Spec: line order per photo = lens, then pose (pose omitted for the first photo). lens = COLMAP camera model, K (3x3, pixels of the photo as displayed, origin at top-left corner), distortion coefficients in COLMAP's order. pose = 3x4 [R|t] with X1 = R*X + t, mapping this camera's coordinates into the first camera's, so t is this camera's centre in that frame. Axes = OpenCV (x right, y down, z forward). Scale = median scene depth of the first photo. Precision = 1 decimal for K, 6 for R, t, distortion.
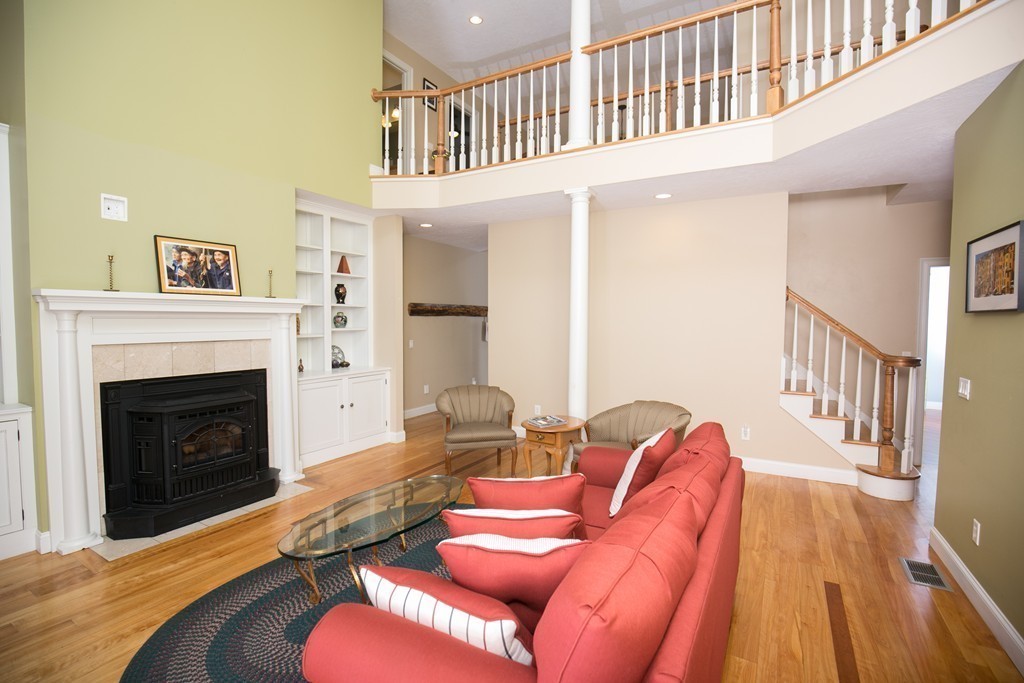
lens RADIAL K [[484.4, 0, 513.1], [0, 484.4, 341.6], [0, 0, 1]] dist [-0.028786, -0.001015]
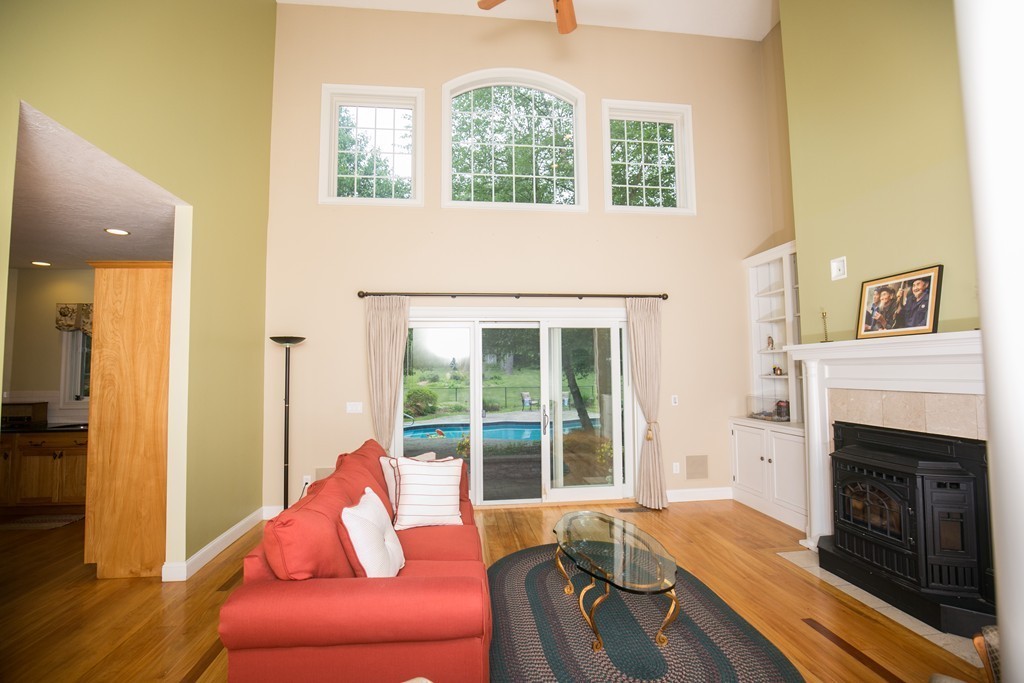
lens RADIAL K [[484.4, 0, 508.8], [0, 484.4, 339.6], [0, 0, 1]] dist [-0.028786, -0.001015]
pose [[-0.818649, -0.033609, -0.573310, 0.417356], [-0.022008, 0.999389, -0.027161, -0.055521], [0.573873, -0.009618, -0.818888, 1.331423]]
